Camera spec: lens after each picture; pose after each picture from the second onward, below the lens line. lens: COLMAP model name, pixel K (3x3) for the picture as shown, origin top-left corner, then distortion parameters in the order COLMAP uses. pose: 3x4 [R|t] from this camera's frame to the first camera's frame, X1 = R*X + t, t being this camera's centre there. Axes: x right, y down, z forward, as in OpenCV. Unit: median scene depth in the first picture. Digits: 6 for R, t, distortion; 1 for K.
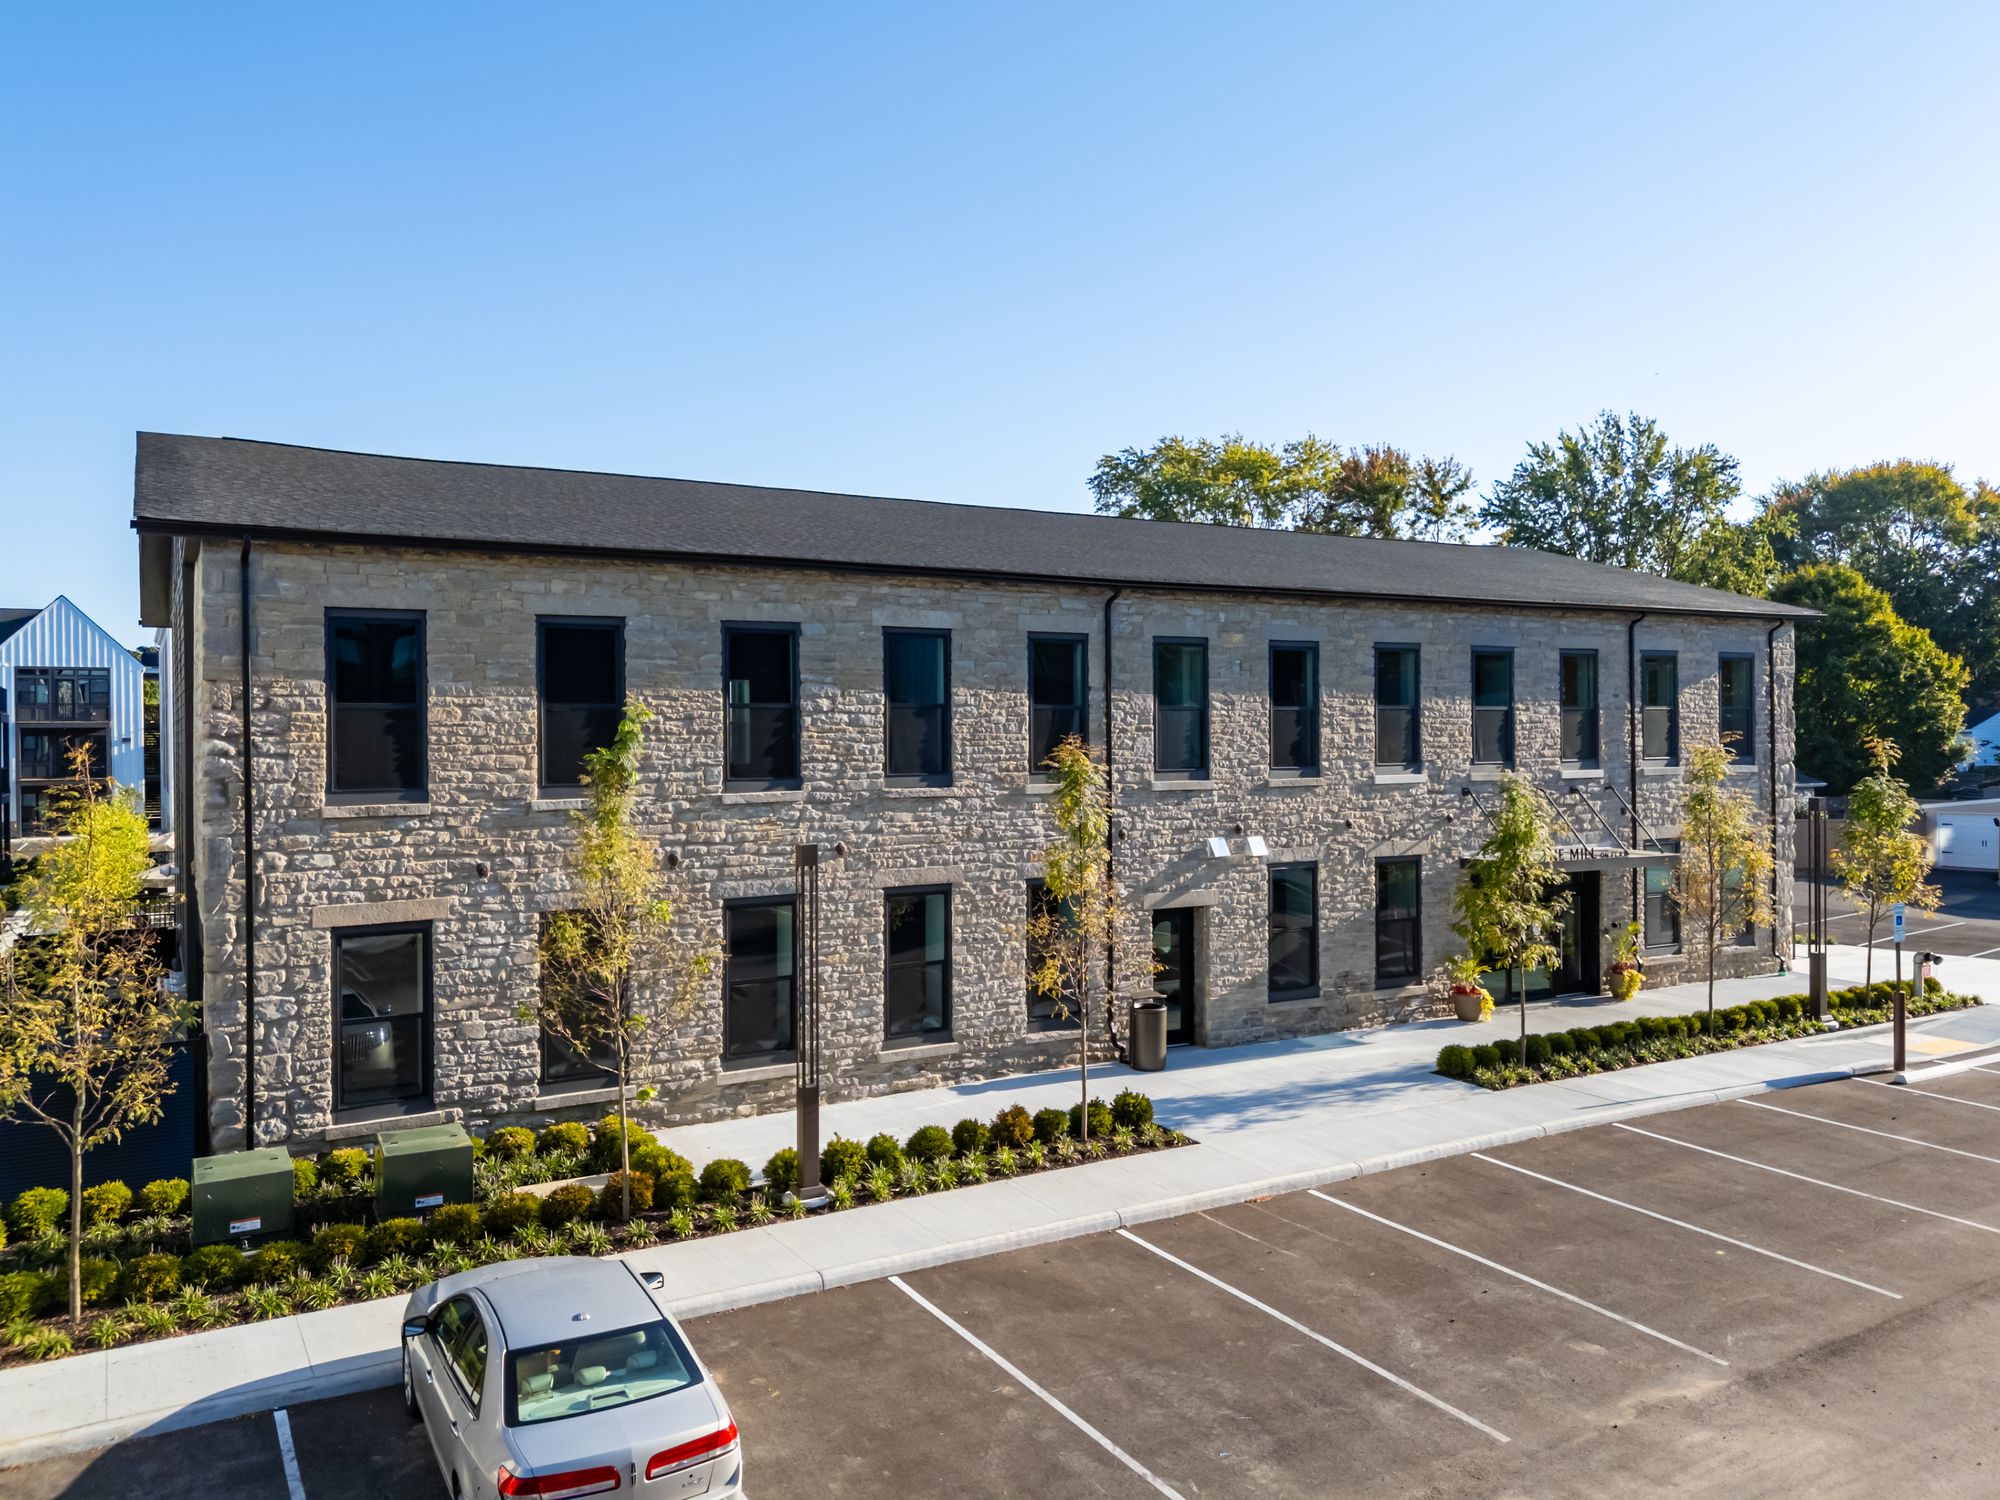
lens RADIAL K [[1441.6, 0, 1000.0], [0, 1441.6, 750.0], [0, 0, 1]] dist [0.028722, 0.003500]
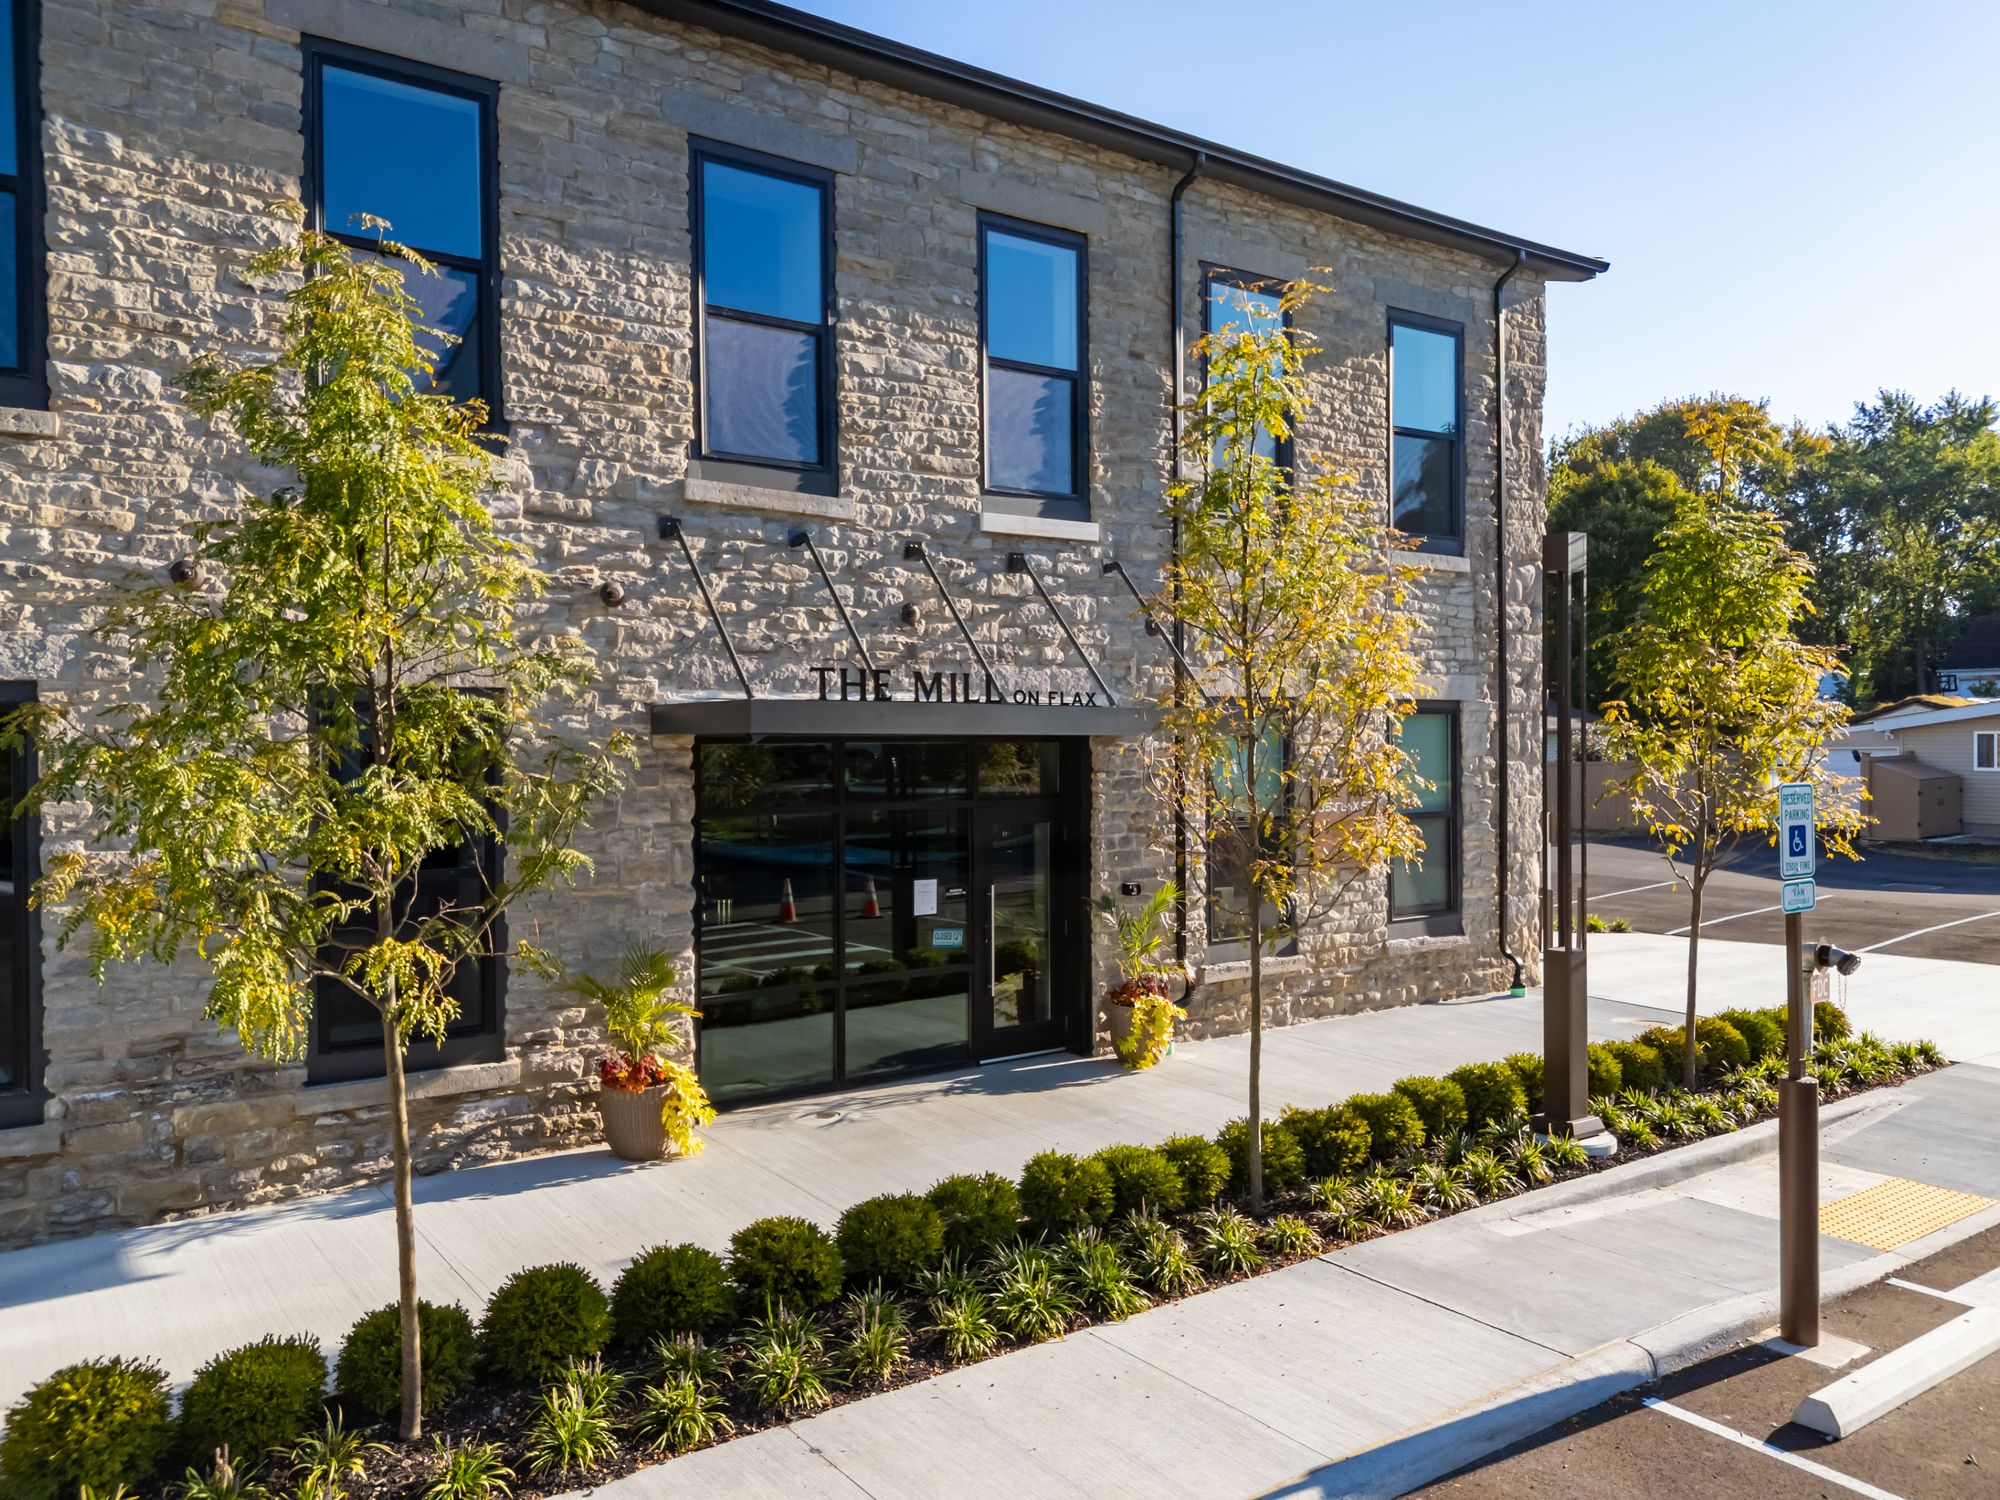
lens RADIAL K [[1446.6, 0, 1000.0], [0, 1446.6, 750.0], [0, 0, 1]] dist [0.063301, -0.002026]
pose [[0.994435, 0.001043, 0.105345, 0.365717], [-0.000999, 0.999999, -0.000475, 0.085397], [-0.105345, 0.000367, 0.994436, 0.620757]]
